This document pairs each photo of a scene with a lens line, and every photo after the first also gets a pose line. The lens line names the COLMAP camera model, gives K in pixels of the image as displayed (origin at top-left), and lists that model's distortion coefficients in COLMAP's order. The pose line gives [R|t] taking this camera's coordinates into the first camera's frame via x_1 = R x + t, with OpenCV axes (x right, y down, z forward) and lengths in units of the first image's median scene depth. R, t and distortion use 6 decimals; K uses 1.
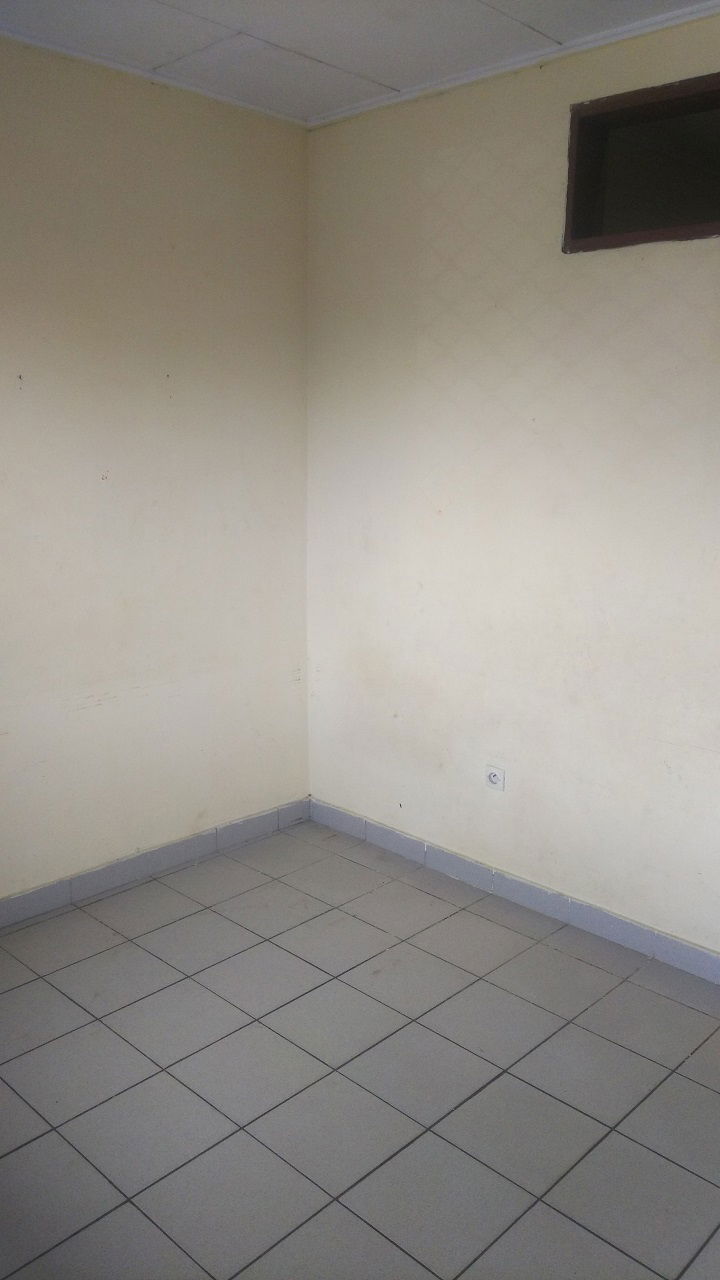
lens RADIAL K [[1015.3, 0, 359.0], [0, 1015.3, 646.3], [0, 0, 1]] dist [0.002392, -0.033977]
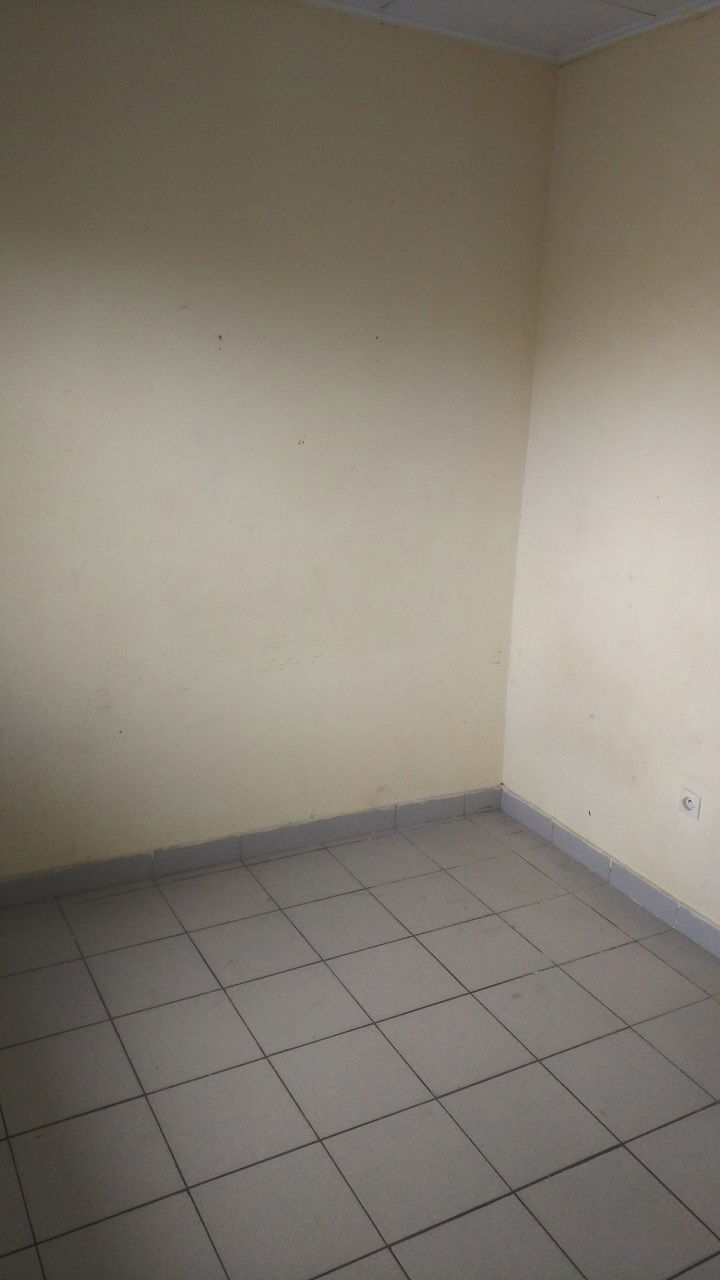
lens RADIAL K [[1015.3, 0, 359.9], [0, 1015.3, 633.6], [0, 0, 1]] dist [0.002392, -0.033977]
pose [[0.951348, 0.107553, -0.288737, 0.097683], [-0.094794, 0.993814, 0.057860, -0.040677], [0.293174, -0.027674, 0.955658, 0.071198]]
